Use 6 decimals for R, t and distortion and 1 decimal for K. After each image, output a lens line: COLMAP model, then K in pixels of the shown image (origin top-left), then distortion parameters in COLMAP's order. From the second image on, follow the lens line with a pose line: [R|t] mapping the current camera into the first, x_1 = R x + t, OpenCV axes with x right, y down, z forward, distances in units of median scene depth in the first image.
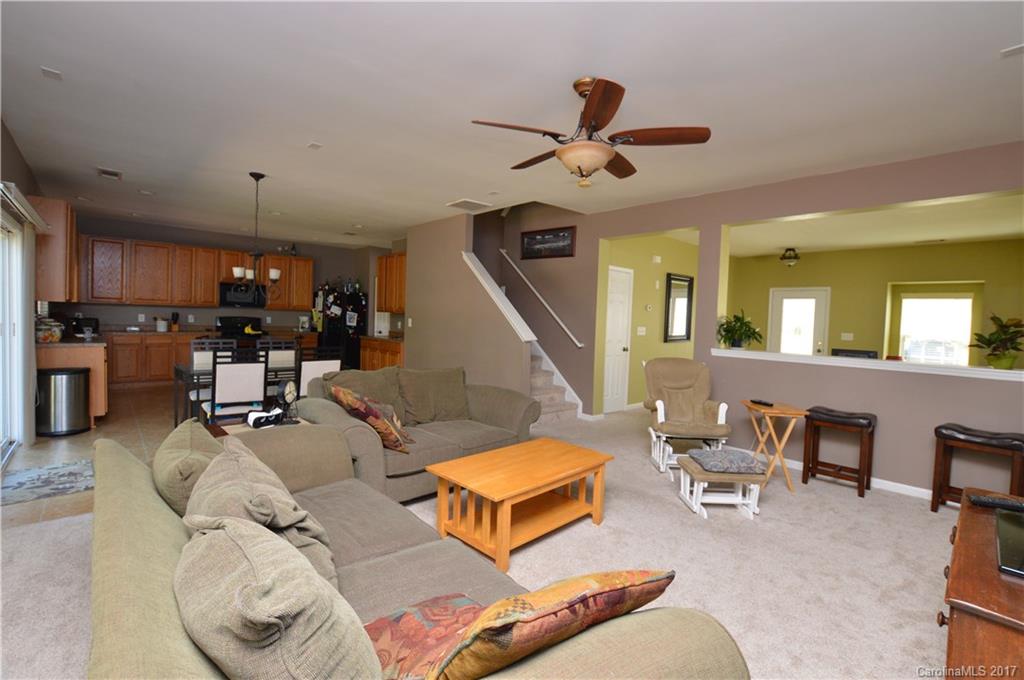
lens RADIAL K [[448.5, 0, 518.3], [0, 448.5, 333.2], [0, 0, 1]] dist [-0.000798, -0.000132]
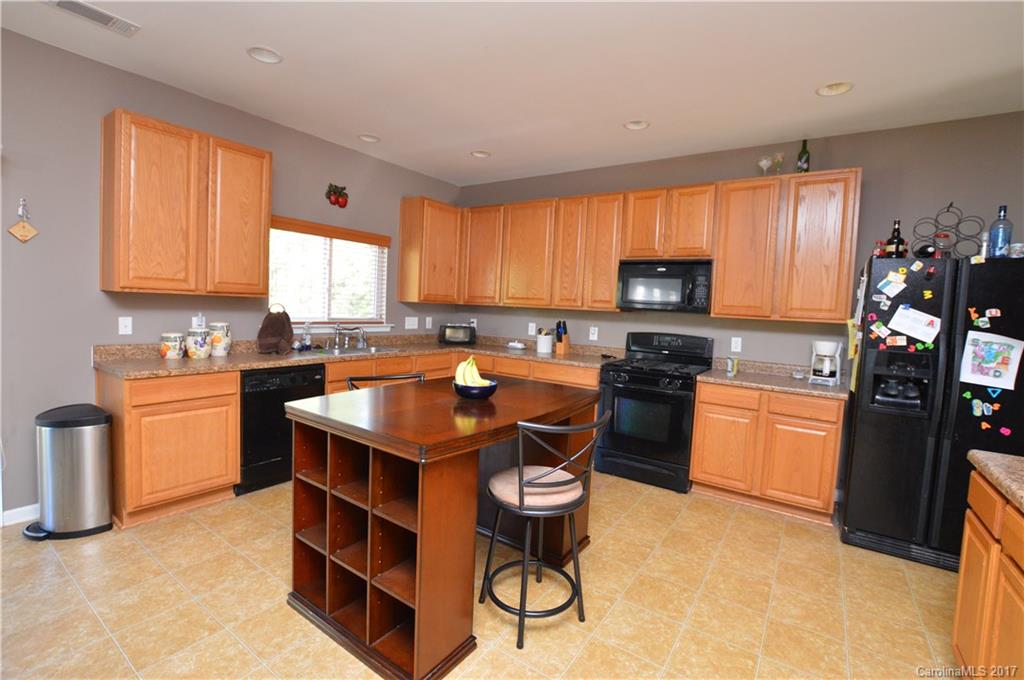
lens RADIAL K [[465.2, 0, 509.1], [0, 465.2, 332.5], [0, 0, 1]] dist [-0.002066, -0.000148]
pose [[0.189710, 0.030548, -0.981365, -0.200232], [-0.080290, 0.996651, 0.015503, -0.035722], [0.978552, 0.075853, 0.191527, 0.822421]]
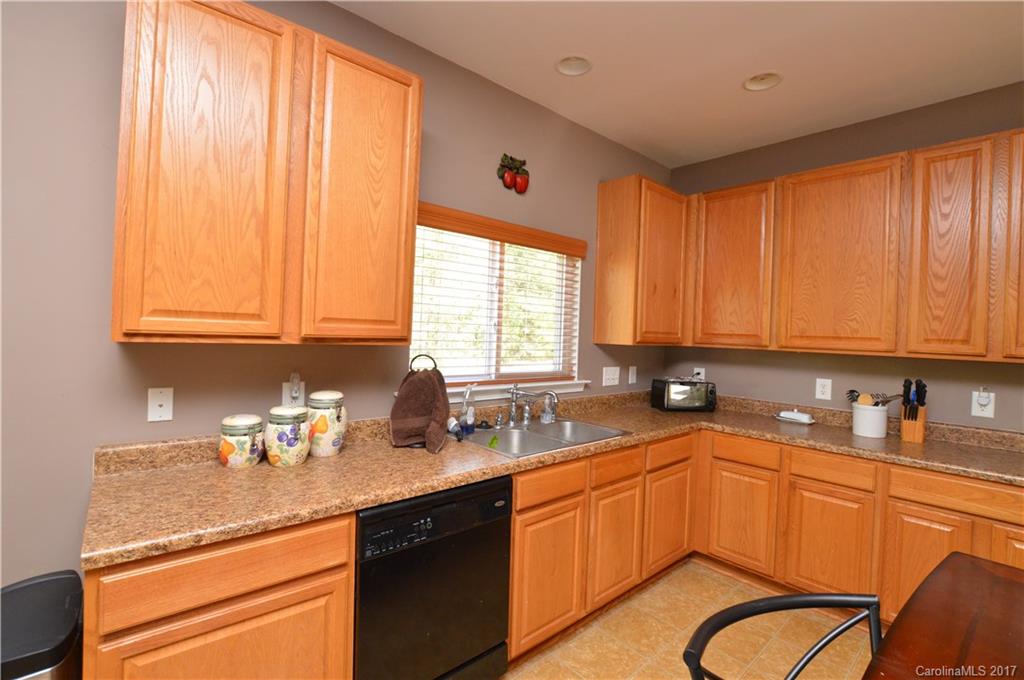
lens RADIAL K [[448.5, 0, 518.3], [0, 448.5, 333.2], [0, 0, 1]] dist [-0.000798, -0.000132]
pose [[-0.016335, -0.032148, -0.999350, -0.458004], [-0.079073, 0.996394, -0.030761, -0.047415], [0.996735, 0.078519, -0.018818, 0.736402]]
